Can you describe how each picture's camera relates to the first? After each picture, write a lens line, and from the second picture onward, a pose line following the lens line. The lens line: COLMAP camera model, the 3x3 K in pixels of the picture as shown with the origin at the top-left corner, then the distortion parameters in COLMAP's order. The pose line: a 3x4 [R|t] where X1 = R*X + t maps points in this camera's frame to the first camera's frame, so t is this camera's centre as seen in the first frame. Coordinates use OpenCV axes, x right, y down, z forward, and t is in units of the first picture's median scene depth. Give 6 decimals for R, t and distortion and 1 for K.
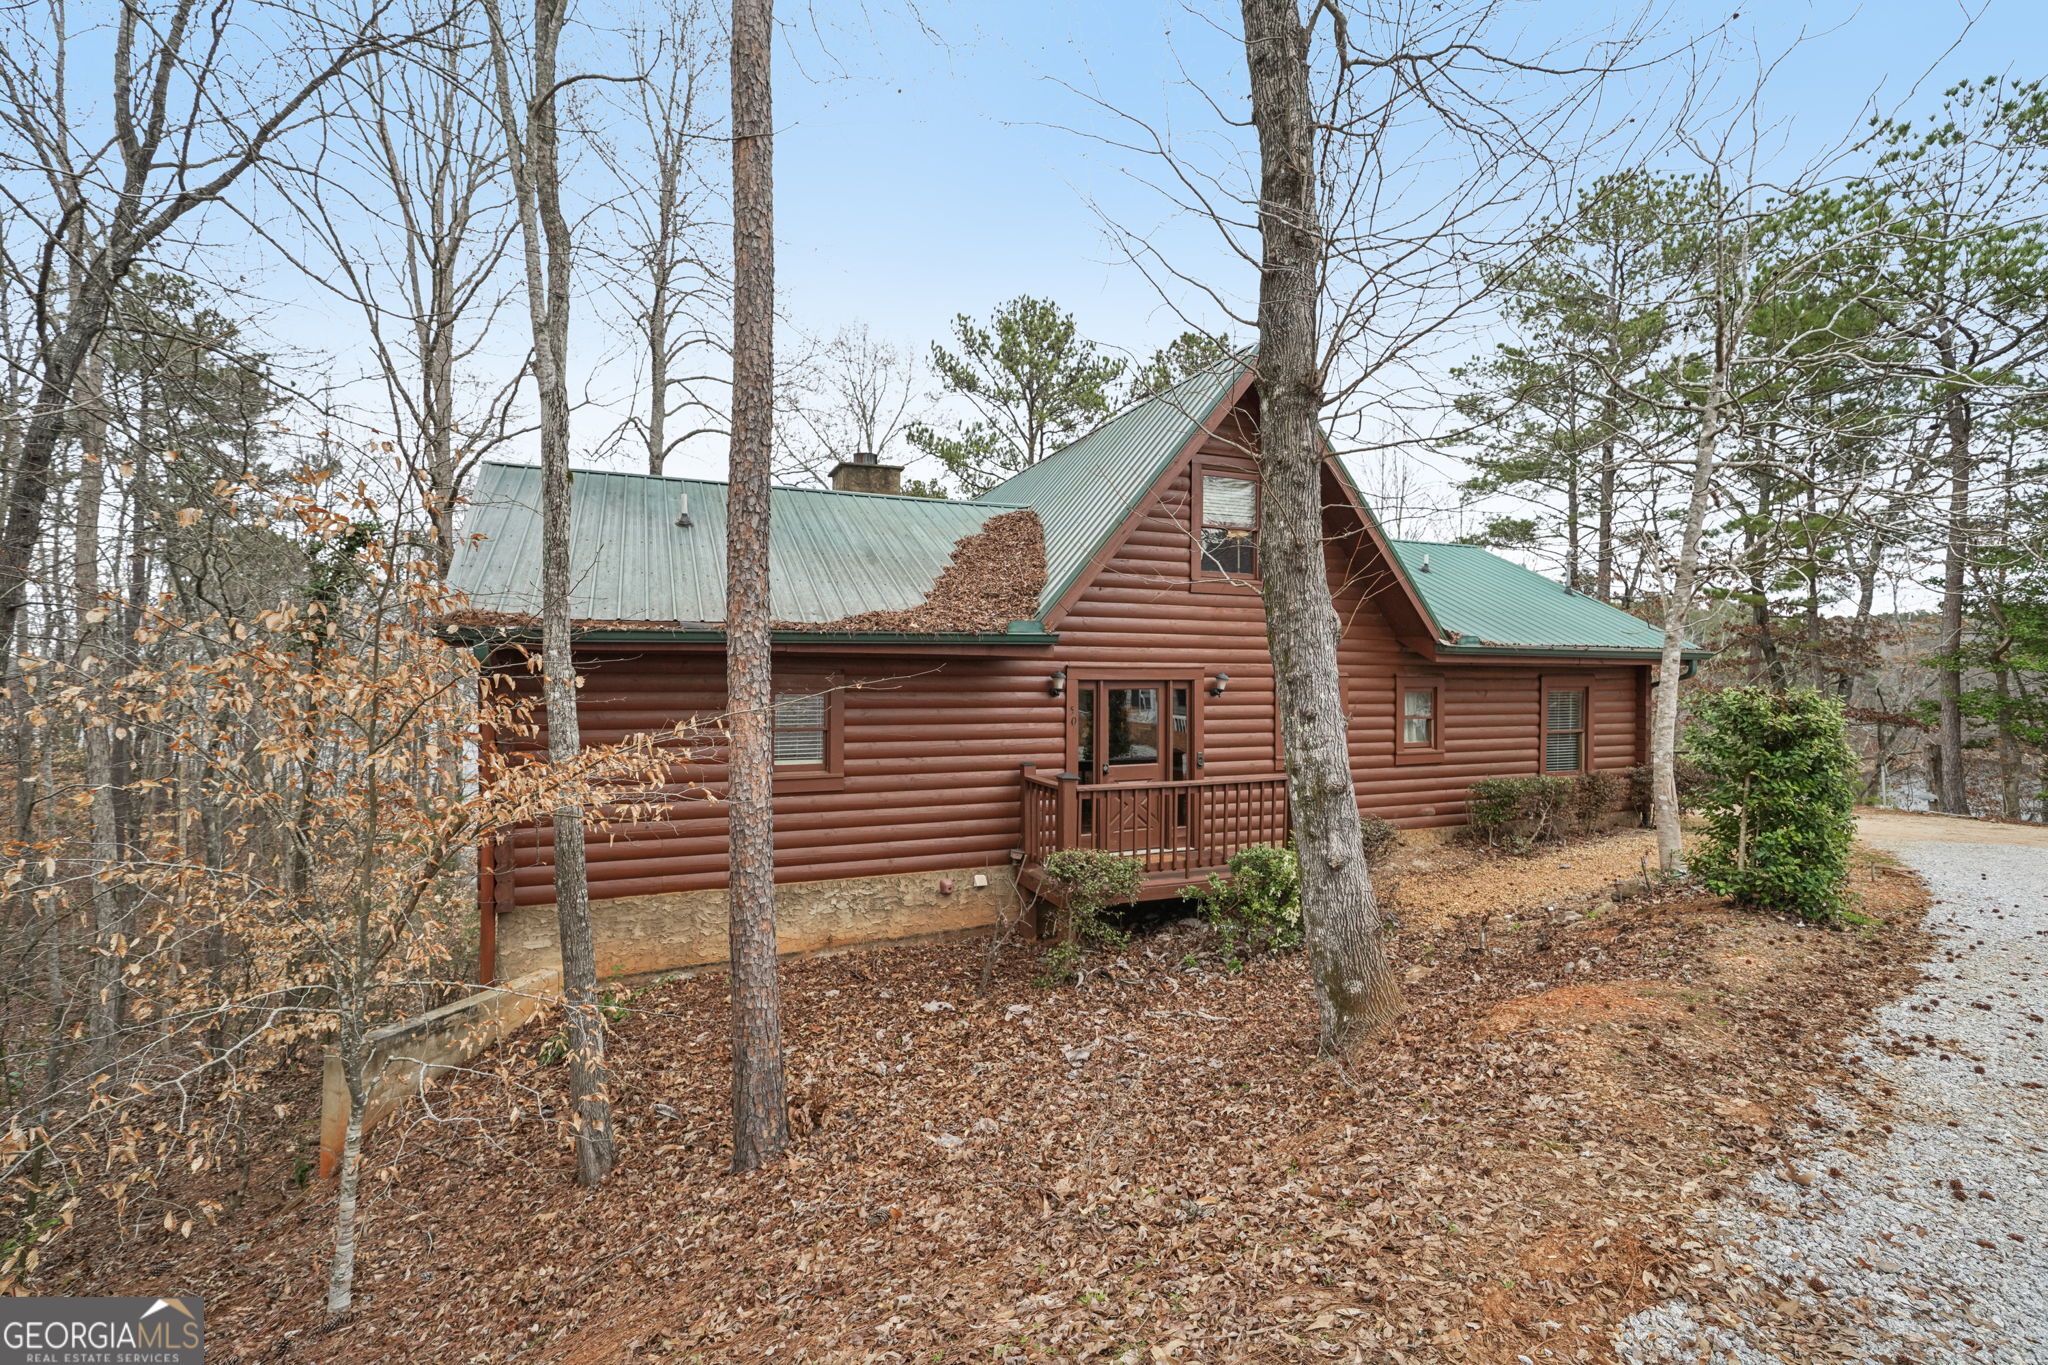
lens RADIAL K [[807.7, 0, 1024.0], [0, 807.7, 682.5], [0, 0, 1]] dist [-0.002603, 0.000179]
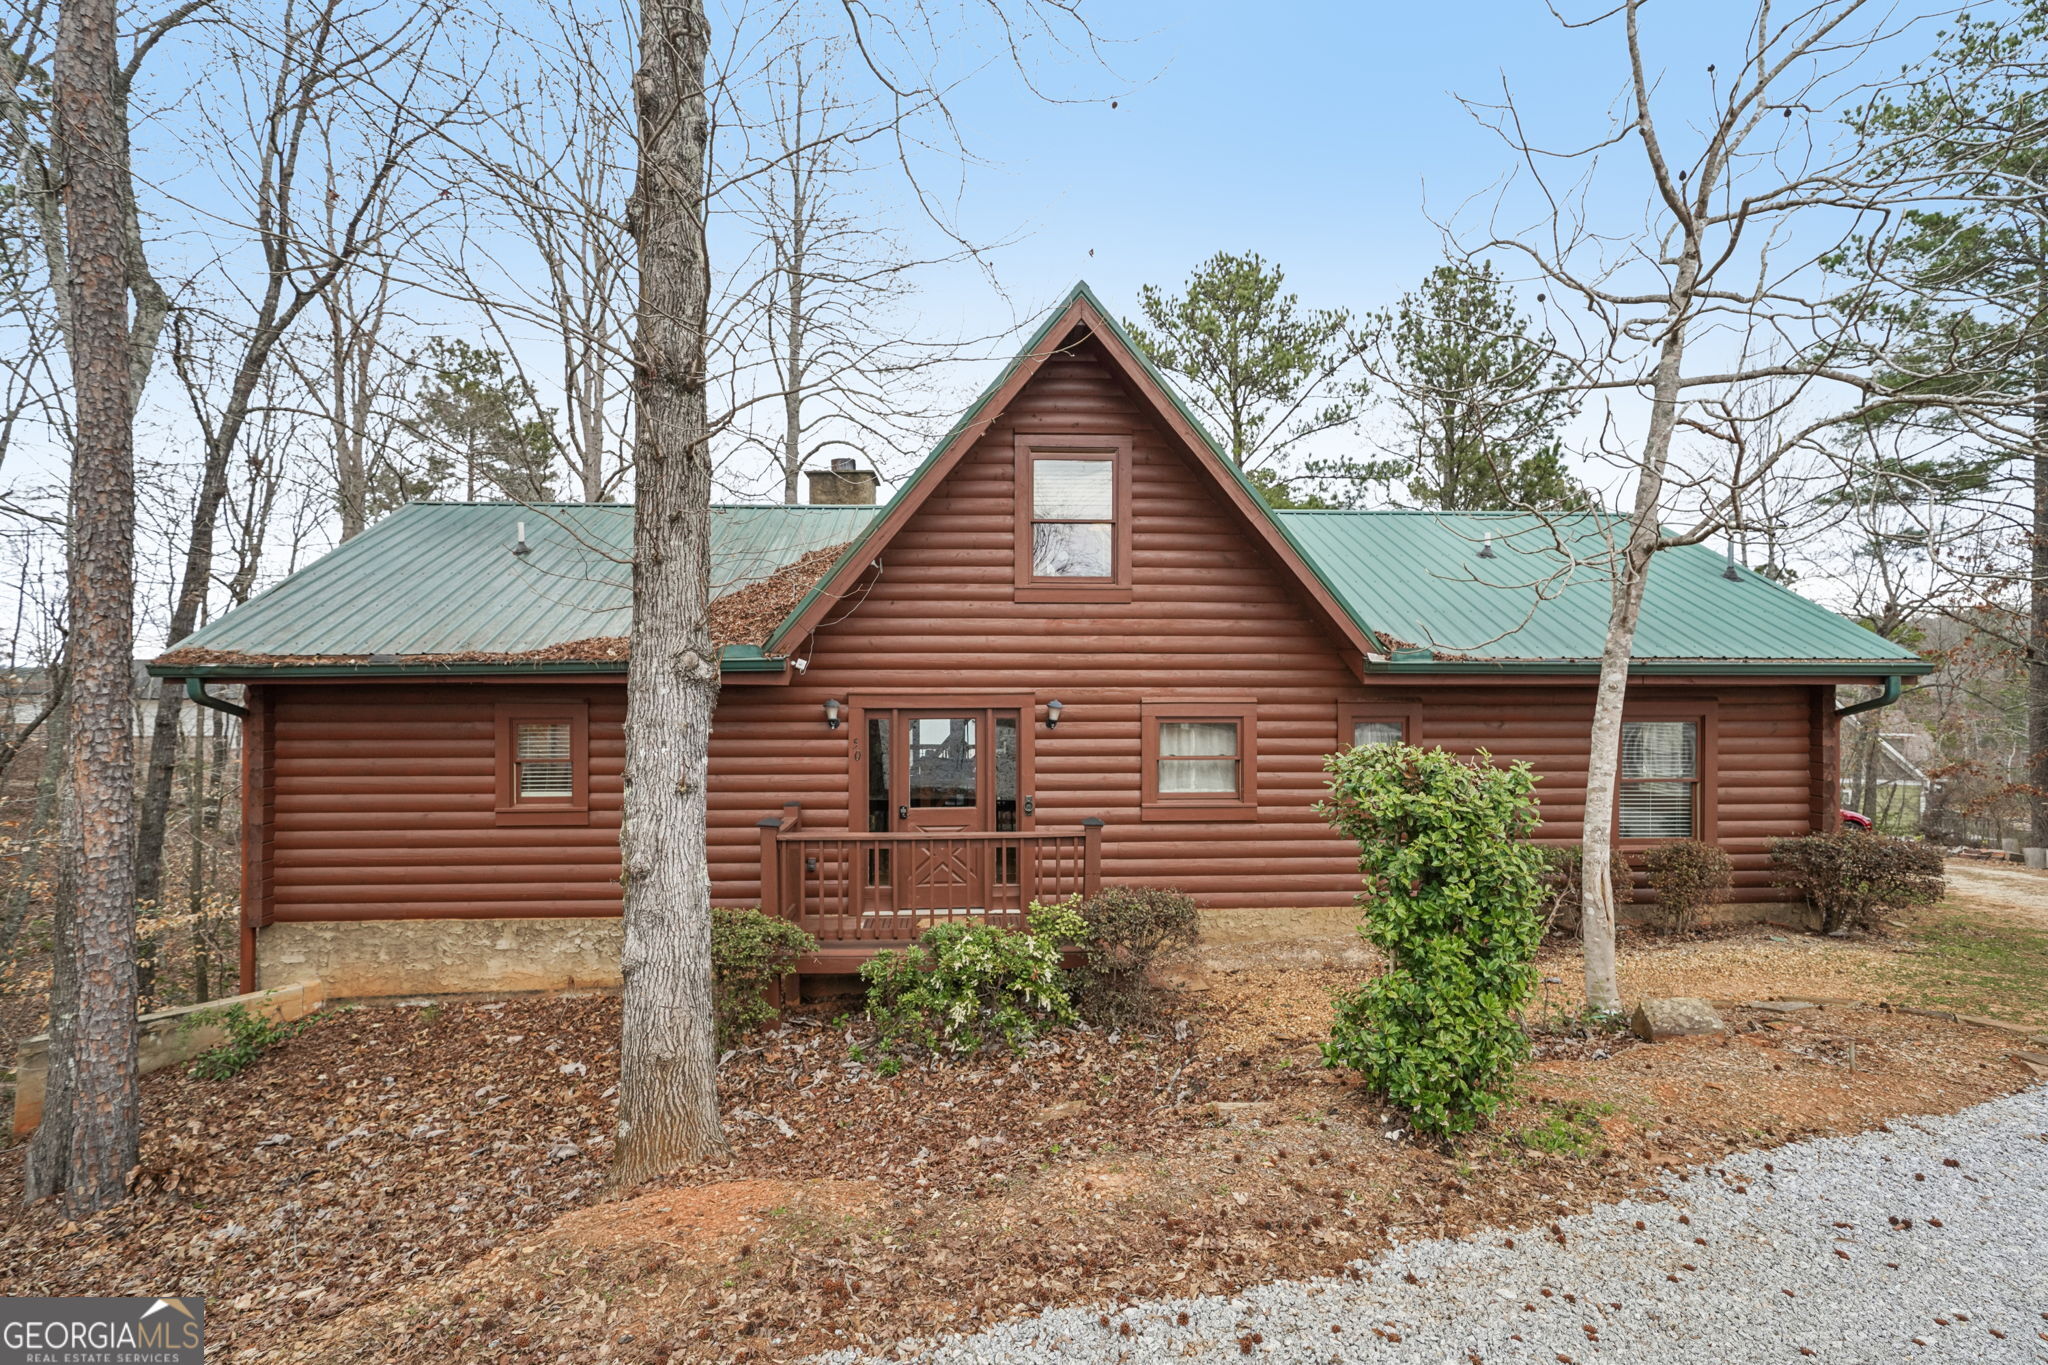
lens RADIAL K [[872.0, 0, 1026.0], [0, 872.0, 683.6], [0, 0, 1]] dist [0.005542, 0.000228]
pose [[0.947555, -0.003231, -0.319575, 0.505074], [0.001538, 0.999983, -0.005549, -0.023268], [0.319588, 0.004766, 0.947545, 0.156137]]
